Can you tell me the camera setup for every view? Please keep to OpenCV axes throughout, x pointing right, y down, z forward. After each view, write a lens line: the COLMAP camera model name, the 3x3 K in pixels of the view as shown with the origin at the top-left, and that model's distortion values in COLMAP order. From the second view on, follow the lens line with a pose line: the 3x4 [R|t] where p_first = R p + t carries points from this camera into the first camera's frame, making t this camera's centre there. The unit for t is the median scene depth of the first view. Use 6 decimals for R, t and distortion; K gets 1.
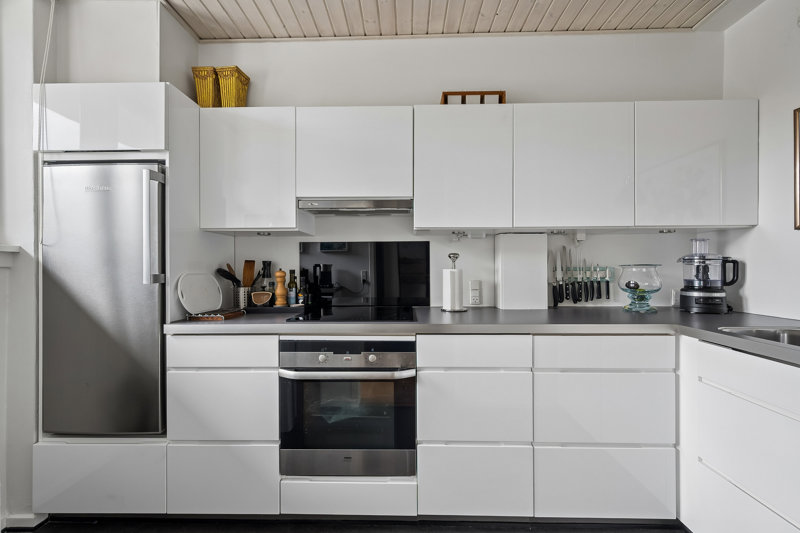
lens RADIAL K [[363.9, 0, 400.4], [0, 363.9, 267.3], [0, 0, 1]] dist [0.000922, 0.000078]
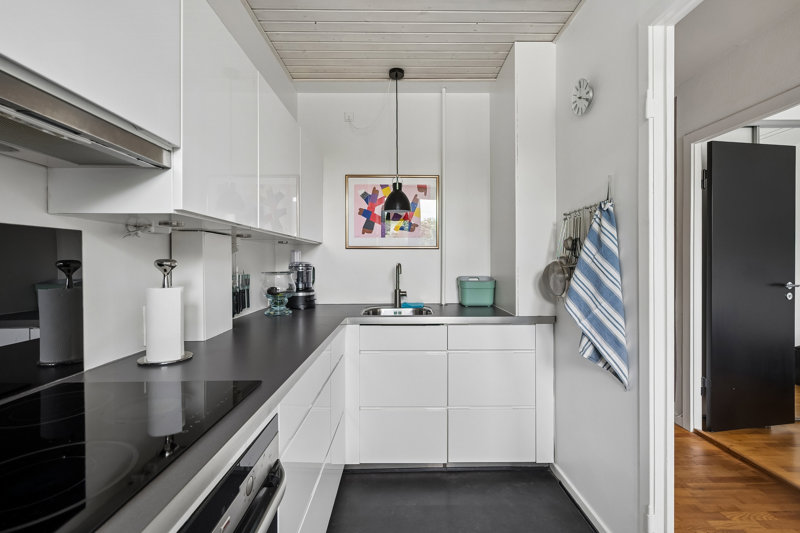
lens RADIAL K [[360.8, 0, 400.2], [0, 360.8, 264.4], [0, 0, 1]] dist [0.000853, -0.000374]
pose [[-0.029263, -0.004171, 0.999563, -0.441095], [0.000481, 0.999991, 0.004187, -0.033911], [-0.999572, 0.000604, -0.029260, 0.694195]]
